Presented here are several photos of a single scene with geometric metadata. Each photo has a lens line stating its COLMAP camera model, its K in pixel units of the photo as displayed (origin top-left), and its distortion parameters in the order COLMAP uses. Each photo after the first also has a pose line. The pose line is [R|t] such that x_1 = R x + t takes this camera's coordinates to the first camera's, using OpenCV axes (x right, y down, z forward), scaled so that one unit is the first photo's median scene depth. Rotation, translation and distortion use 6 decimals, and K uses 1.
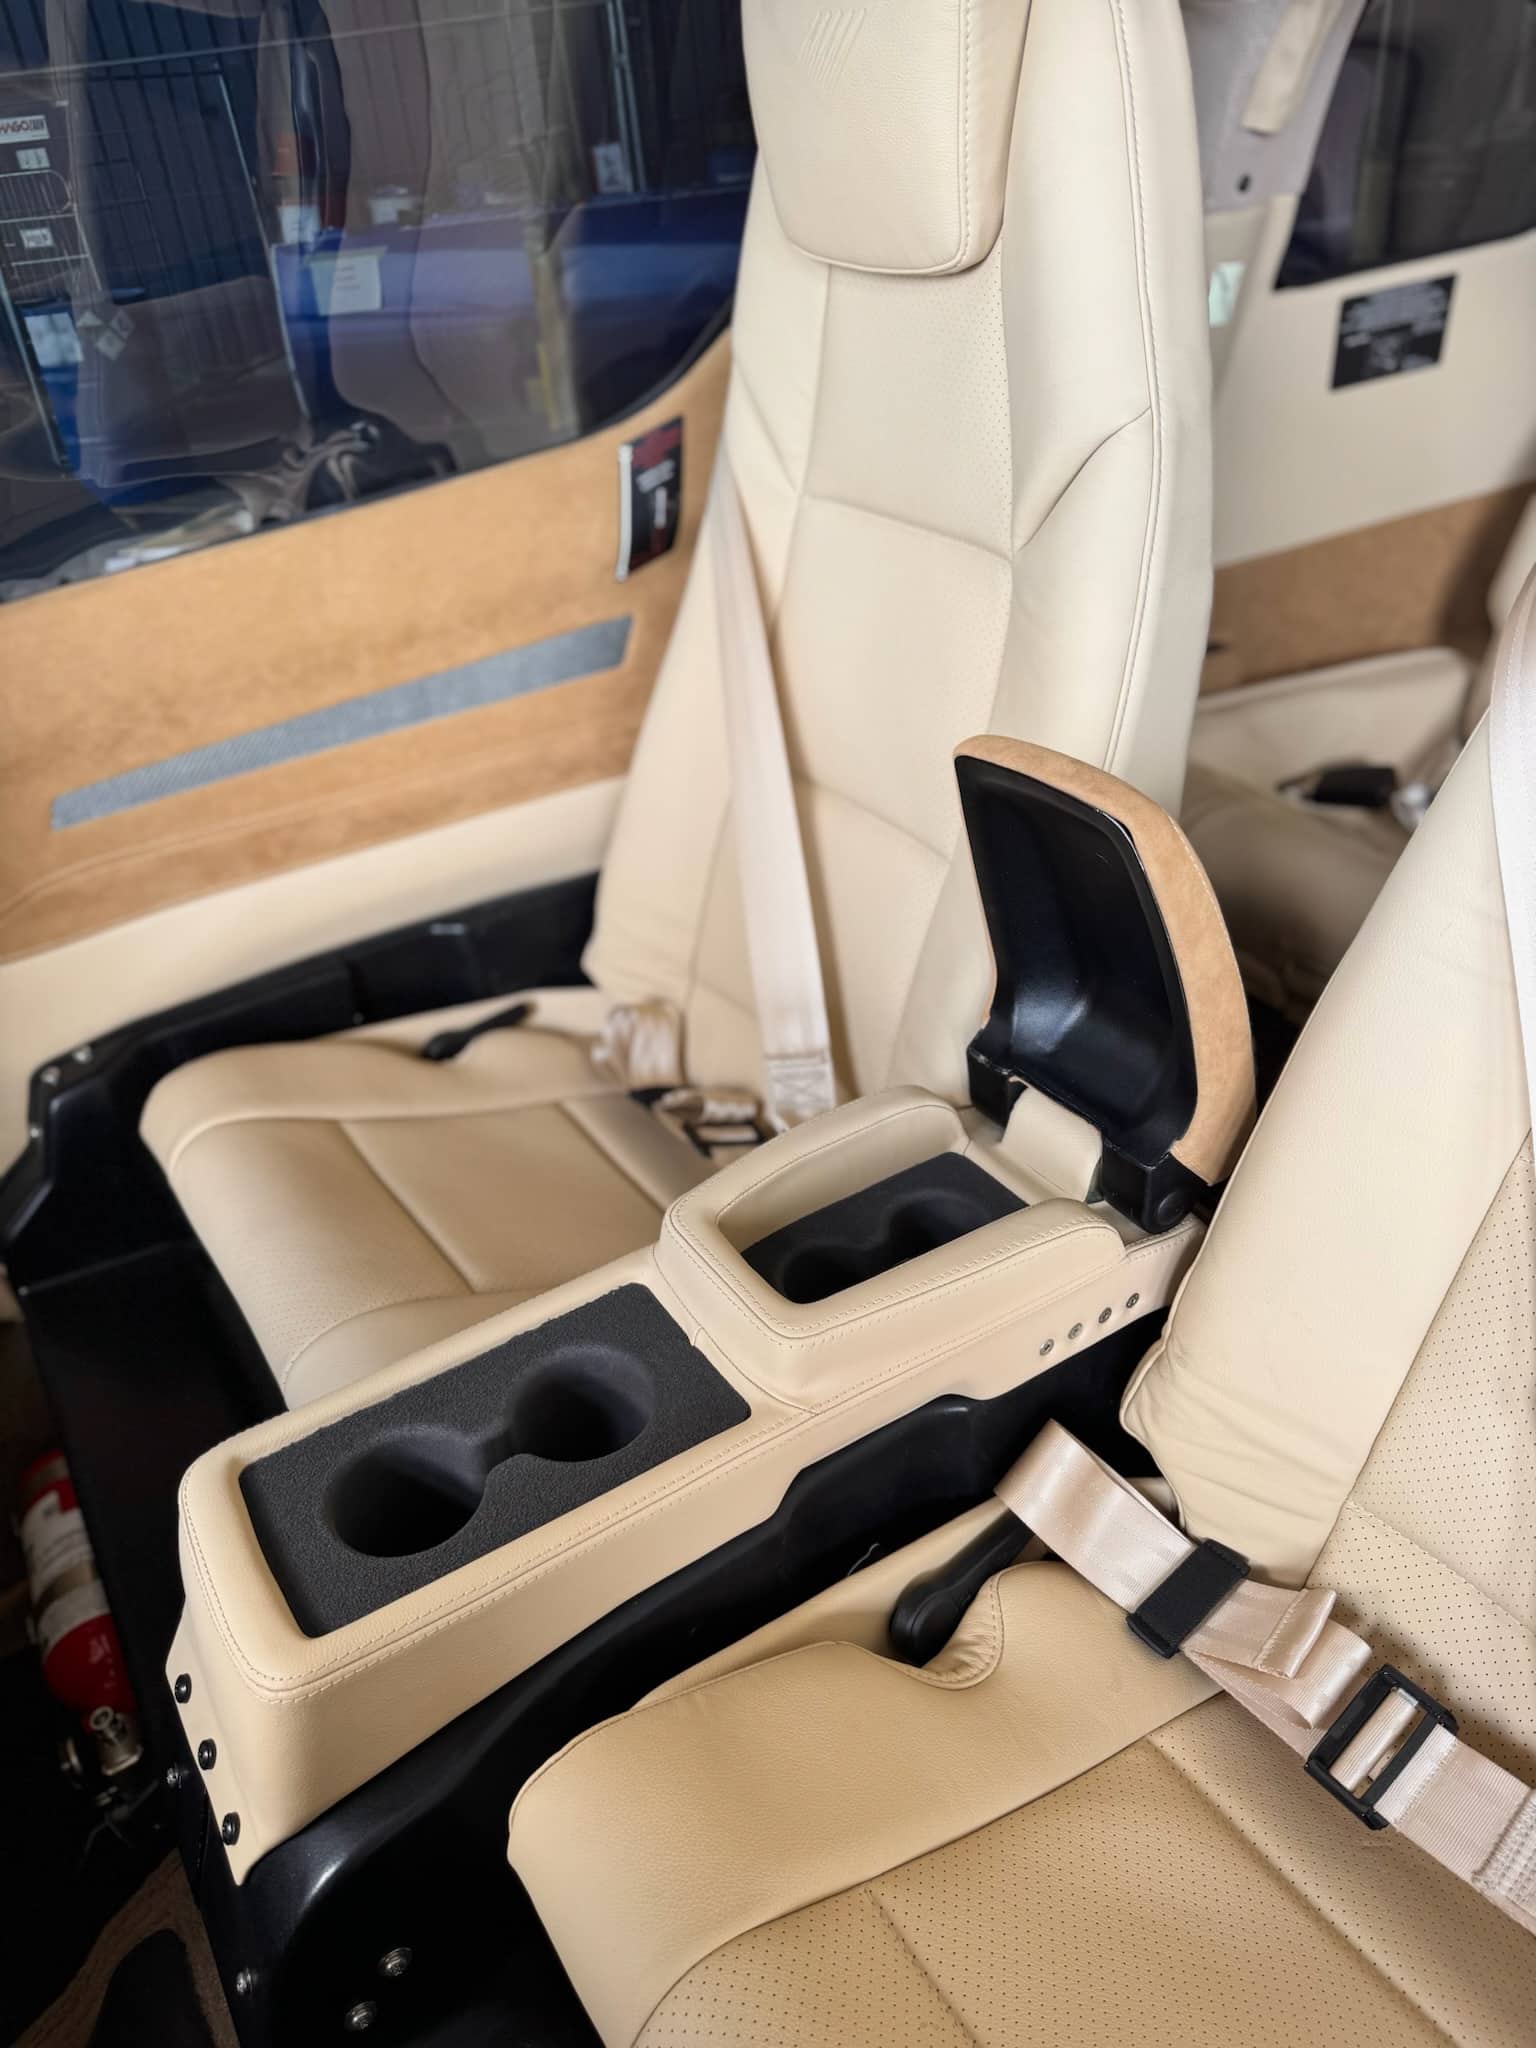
lens RADIAL K [[1453.8, 0, 768.0], [0, 1453.8, 1024.0], [0, 0, 1]] dist [-0.066039, -0.000386]
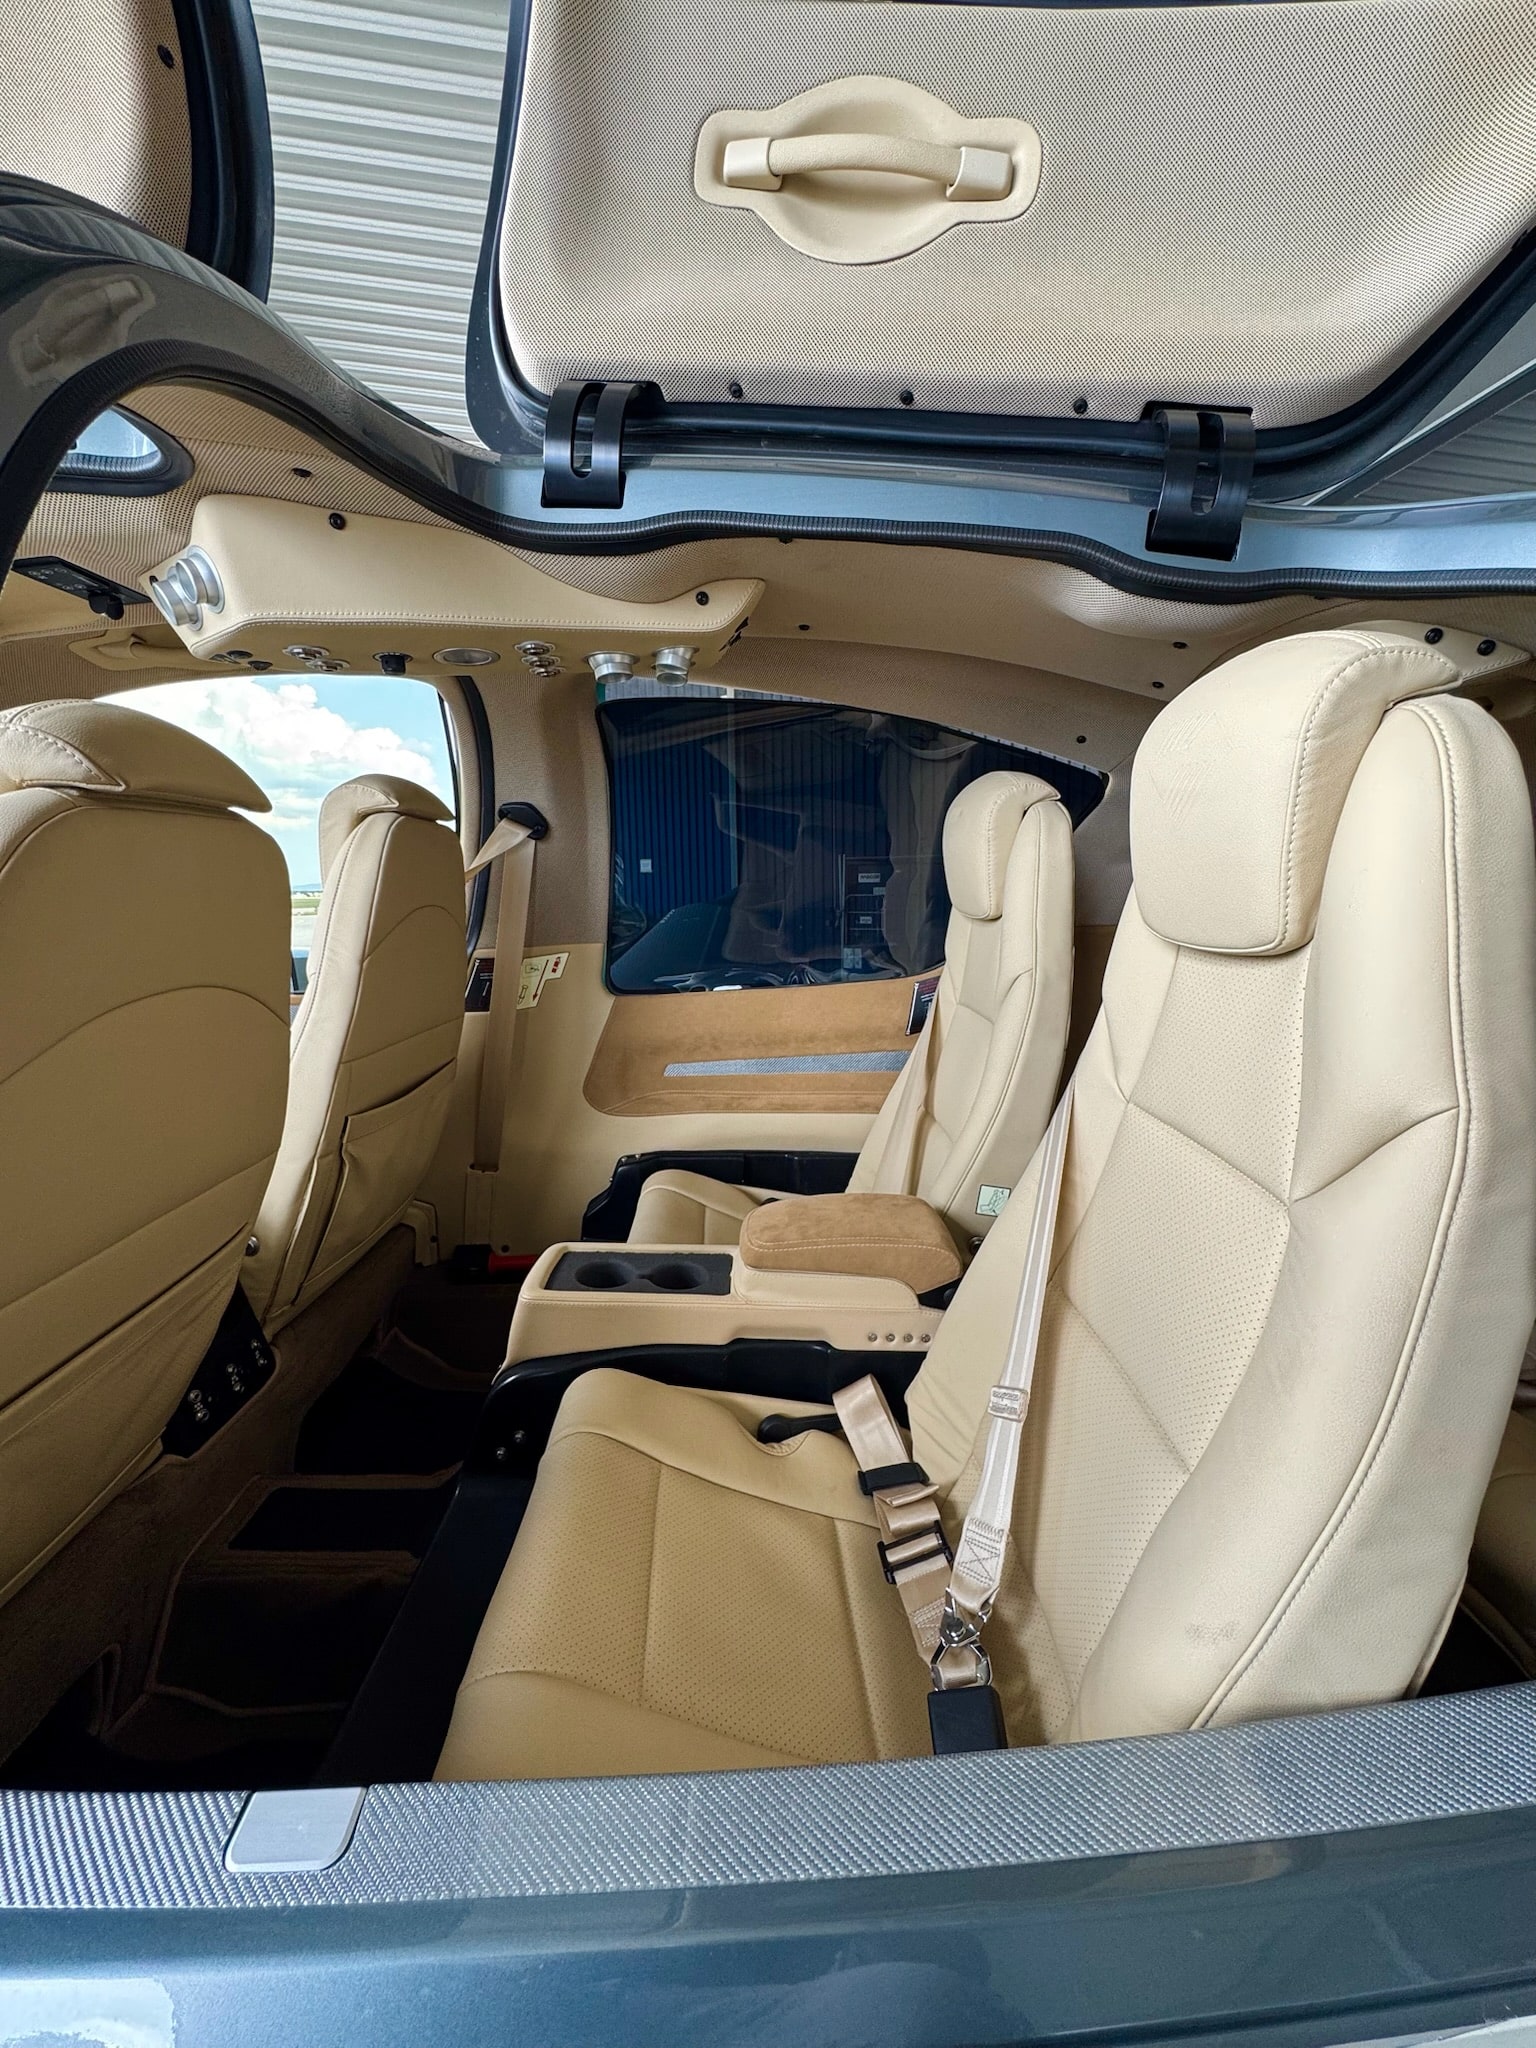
lens RADIAL K [[832.6, 0, 768.0], [0, 832.6, 1024.0], [0, 0, 1]] dist [0.000170, -0.000103]
pose [[0.836533, 0.151865, -0.526450, 0.660072], [-0.337936, 0.899311, -0.277559, 0.199978], [0.431291, 0.410094, 0.803624, -0.300171]]
